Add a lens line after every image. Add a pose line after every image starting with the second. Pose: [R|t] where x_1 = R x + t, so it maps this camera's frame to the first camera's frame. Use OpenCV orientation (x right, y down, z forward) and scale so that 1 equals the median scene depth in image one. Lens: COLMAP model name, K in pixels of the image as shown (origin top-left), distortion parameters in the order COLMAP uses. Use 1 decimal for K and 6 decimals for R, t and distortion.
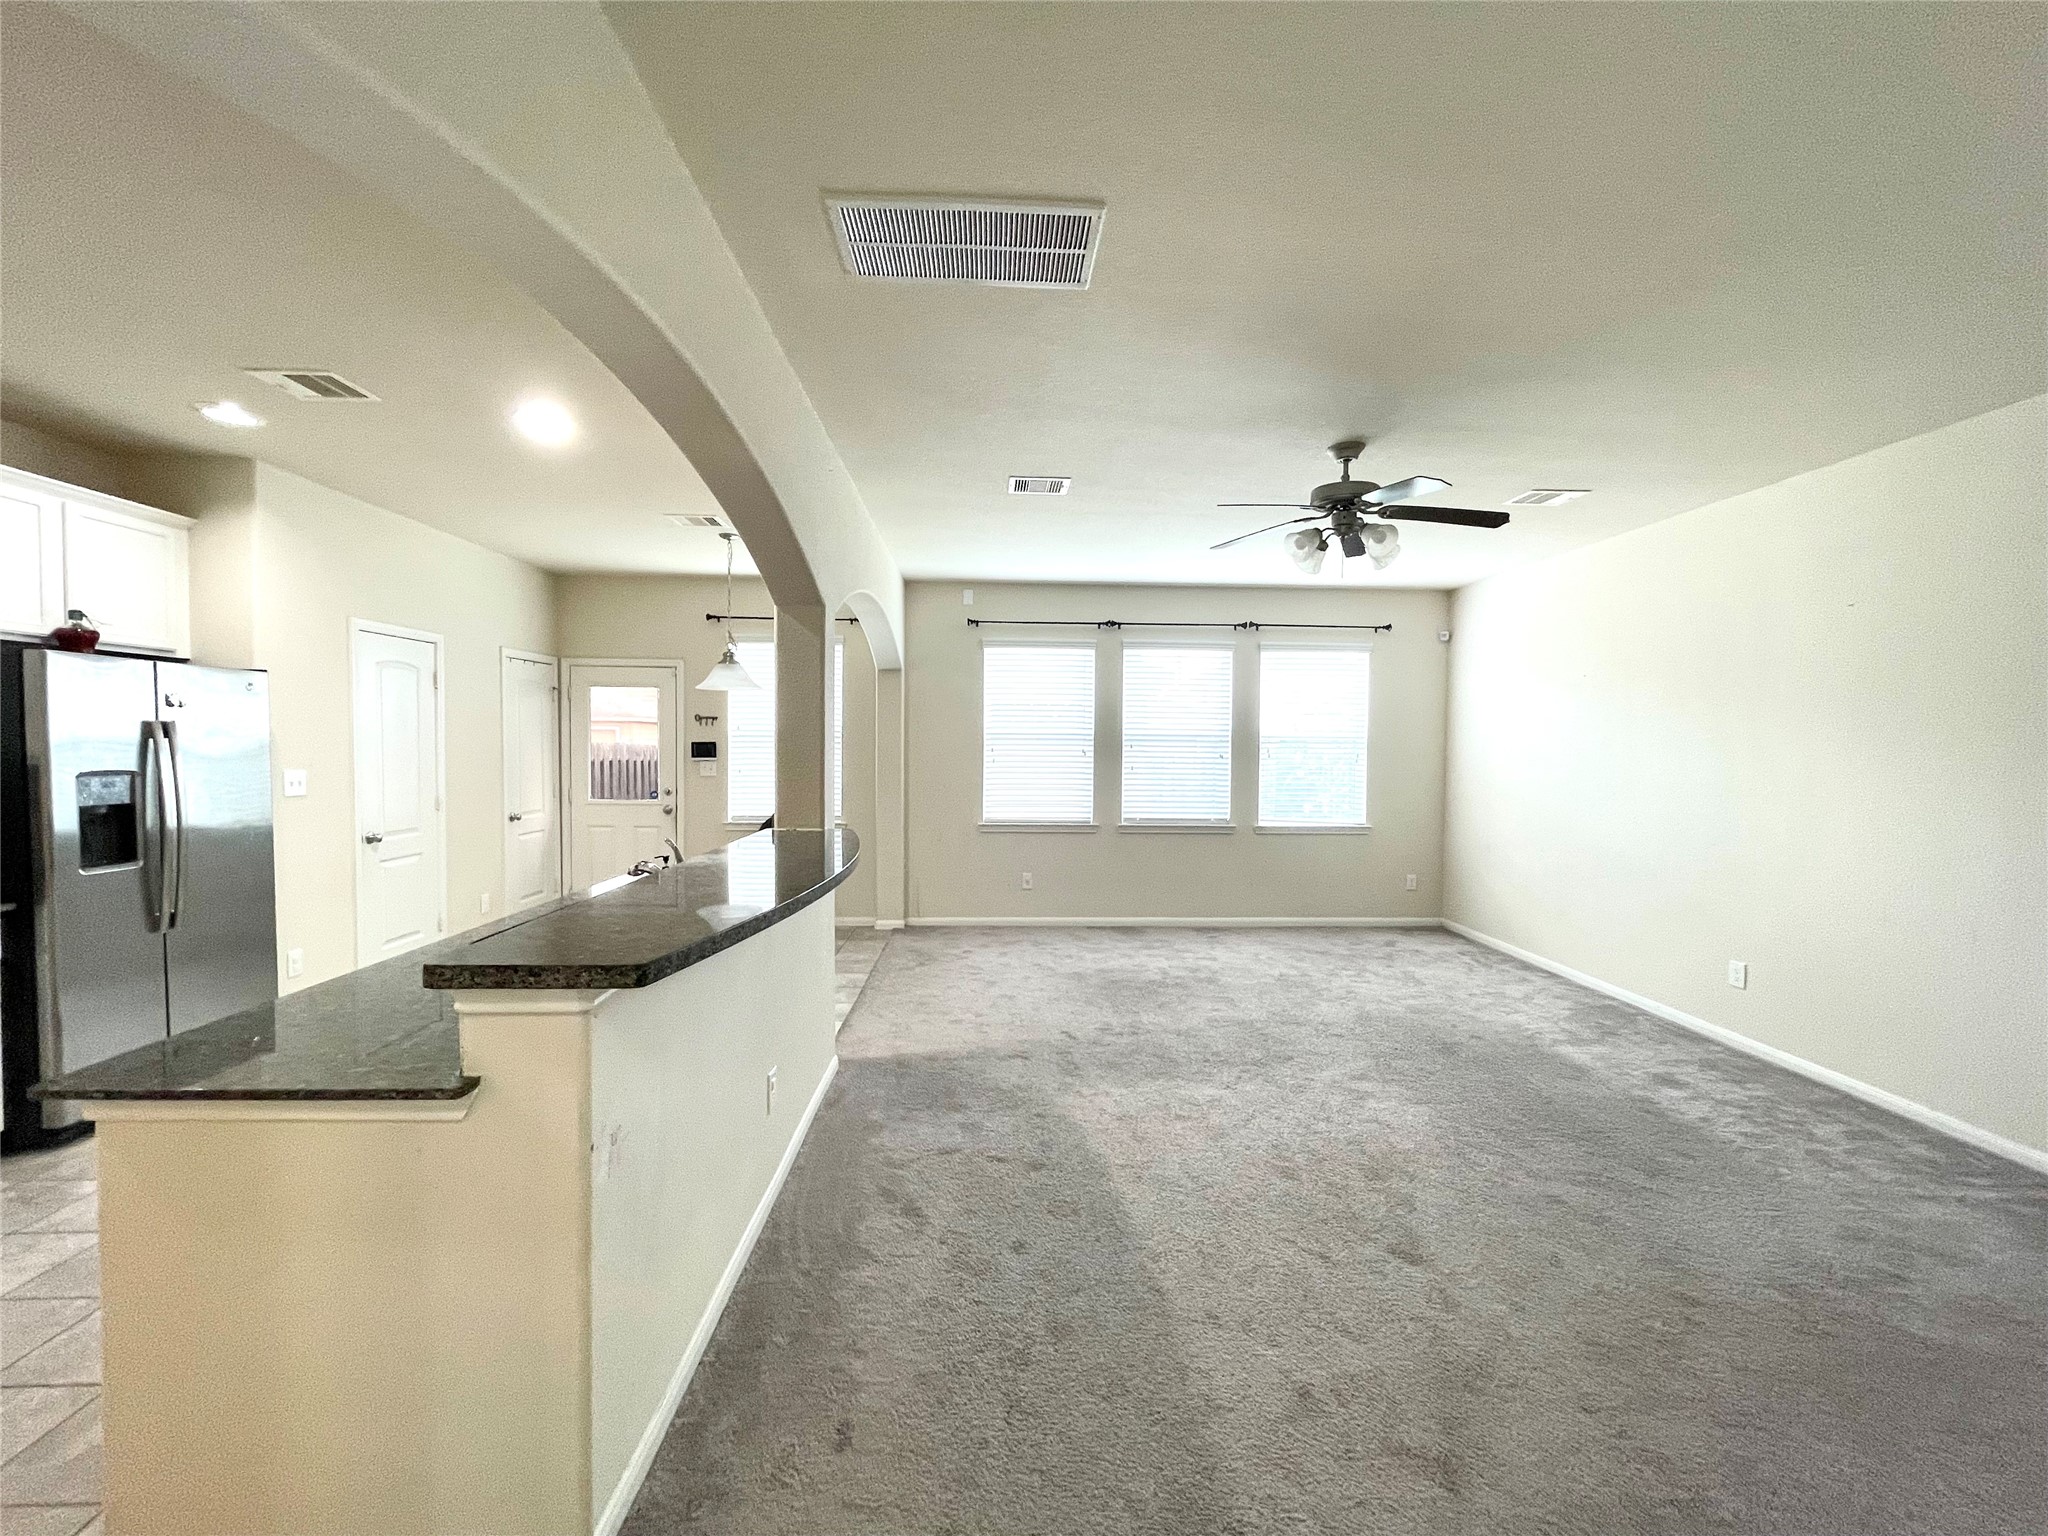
lens RADIAL K [[828.6, 0, 1024.0], [0, 828.6, 768.0], [0, 0, 1]] dist [-0.002108, -0.000463]
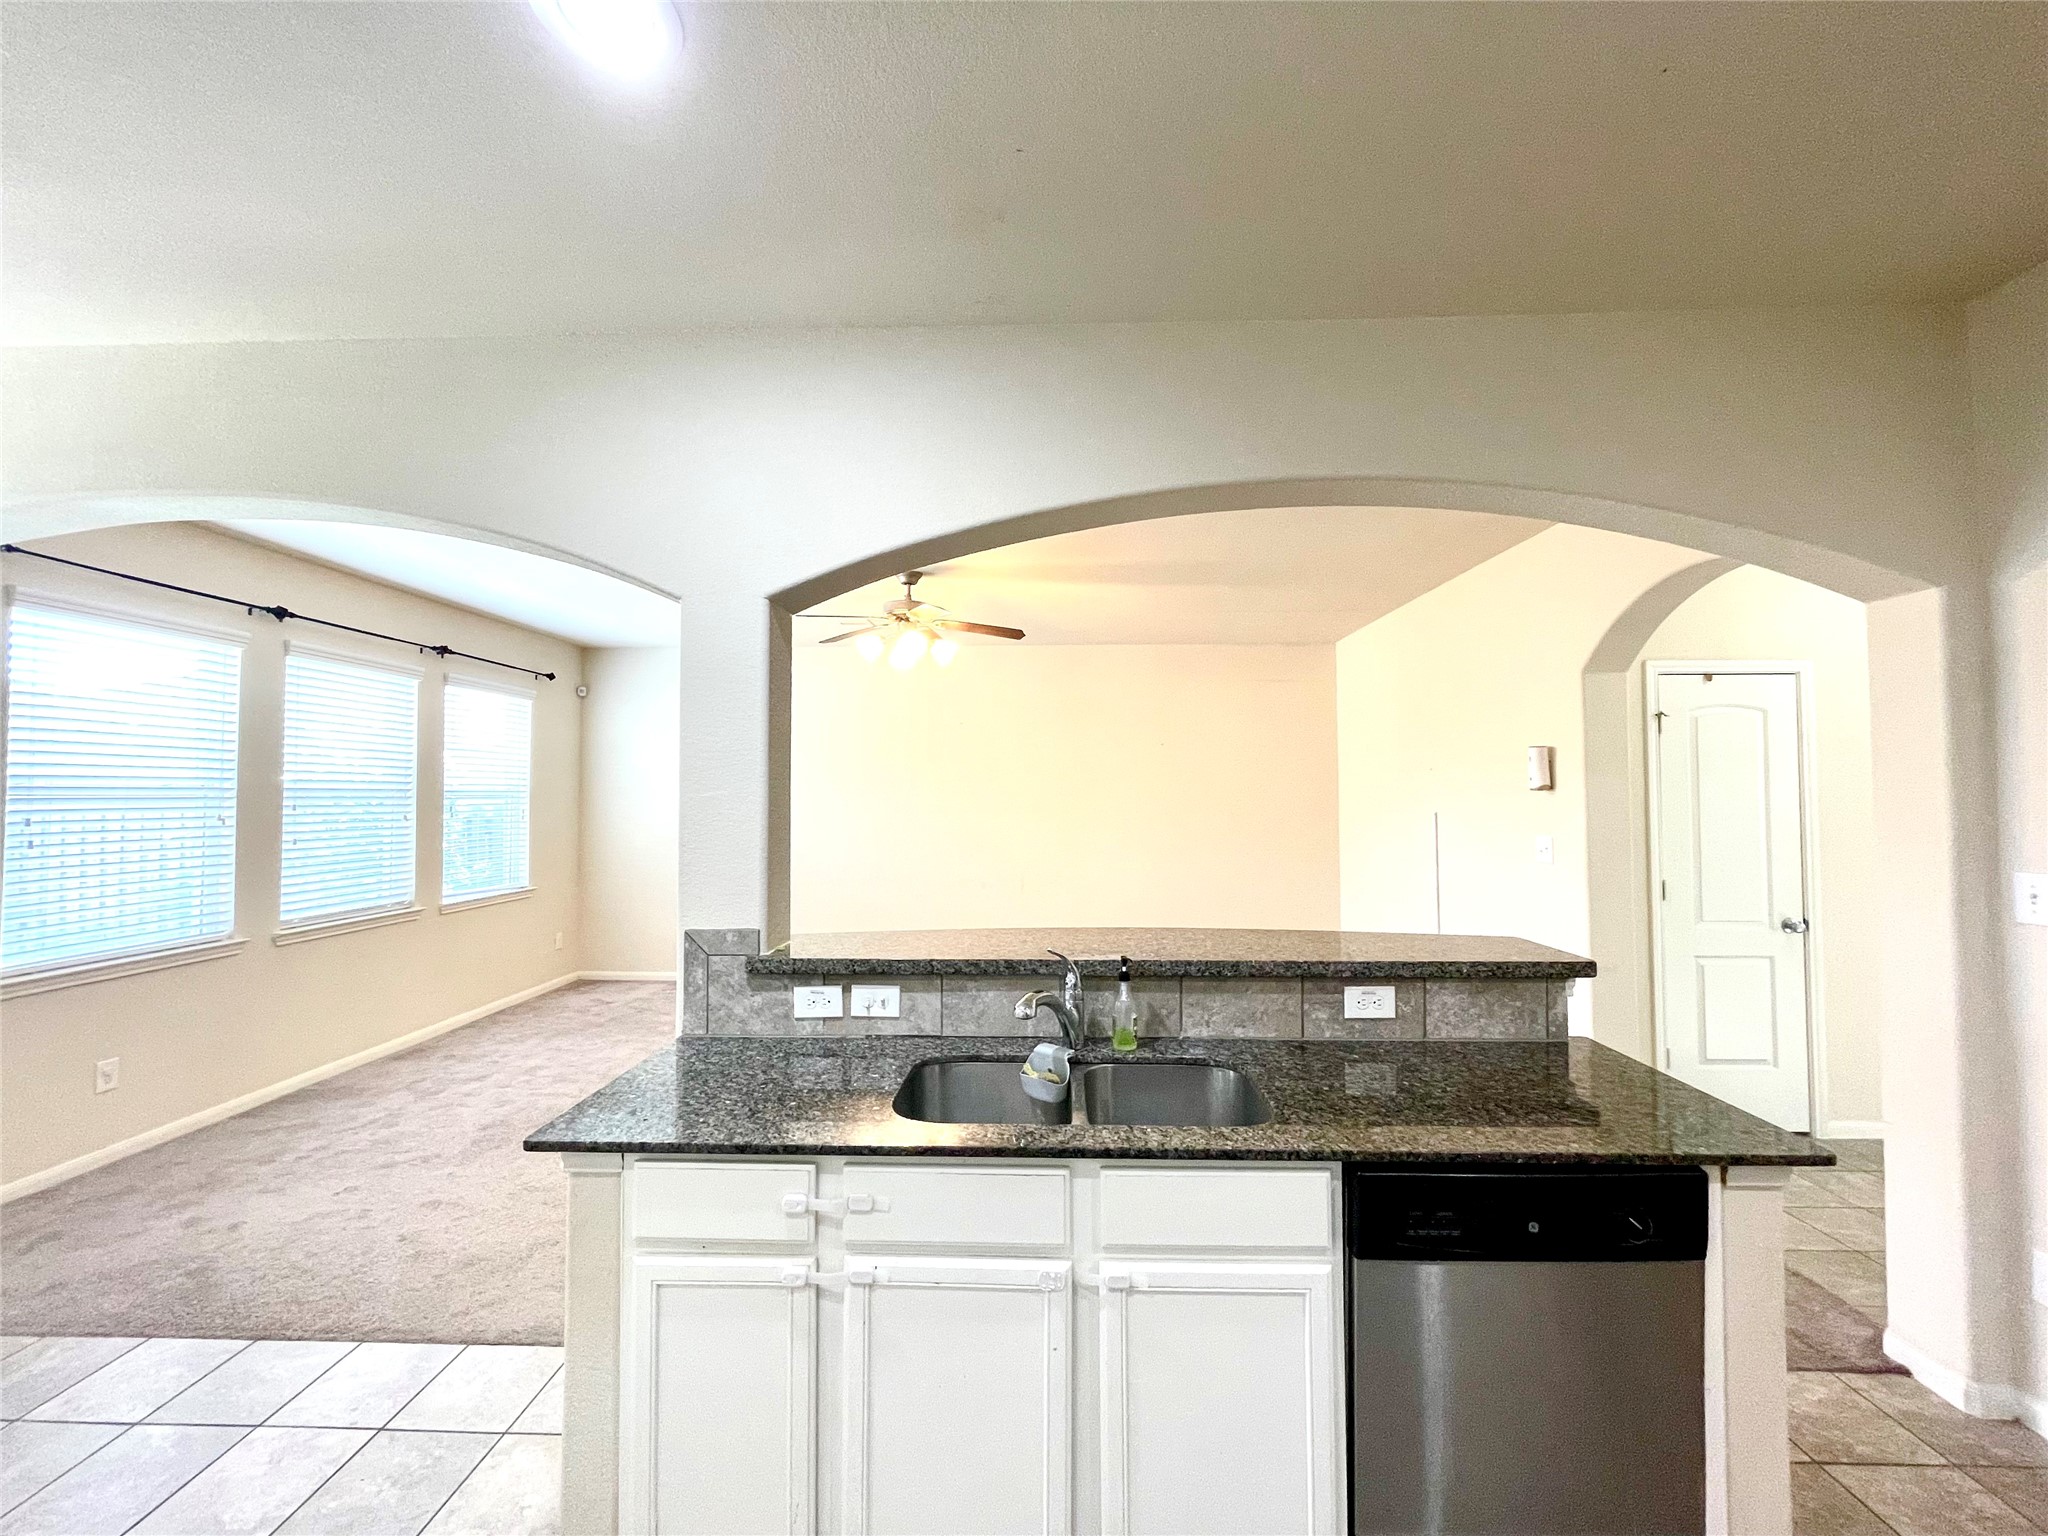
lens RADIAL K [[828.6, 0, 1024.0], [0, 828.6, 768.0], [0, 0, 1]] dist [-0.002108, -0.000463]
pose [[0.074372, 0.024499, 0.996930, -0.462894], [0.035303, 0.999007, -0.027184, -0.018982], [-0.996606, 0.037216, 0.073433, 0.389817]]
